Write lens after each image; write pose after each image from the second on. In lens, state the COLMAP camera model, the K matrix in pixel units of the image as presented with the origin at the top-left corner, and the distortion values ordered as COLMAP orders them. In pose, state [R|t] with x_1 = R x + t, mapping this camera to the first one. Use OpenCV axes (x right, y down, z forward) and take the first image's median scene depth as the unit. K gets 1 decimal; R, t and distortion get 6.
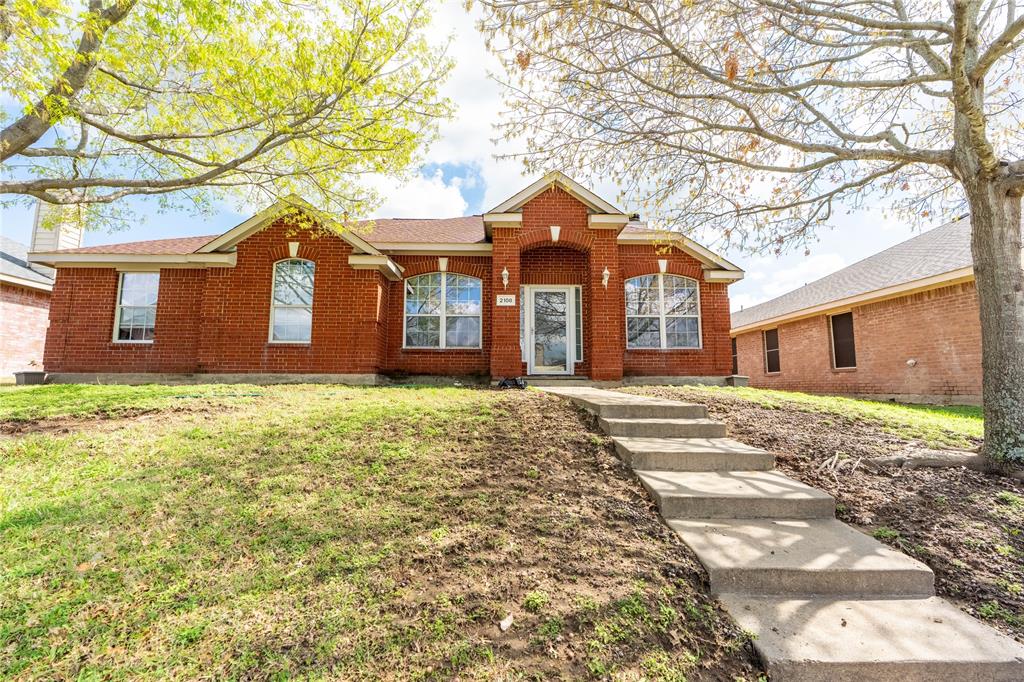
lens RADIAL K [[460.3, 0, 513.6], [0, 460.3, 336.9], [0, 0, 1]] dist [-0.004252, 0.001056]
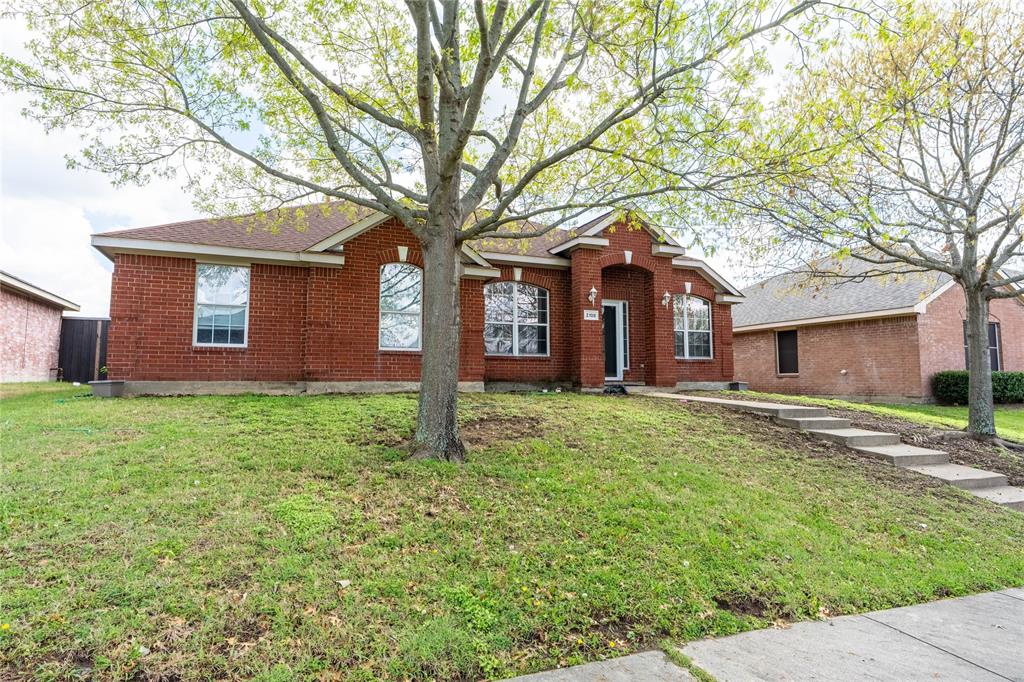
lens RADIAL K [[575.4, 0, 510.0], [0, 575.4, 345.3], [0, 0, 1]] dist [-0.005920, -0.001823]
pose [[0.929385, 0.022025, 0.368454, -0.691992], [-0.039408, 0.998433, 0.039720, -0.053033], [-0.367002, -0.051435, 0.928797, -0.216156]]
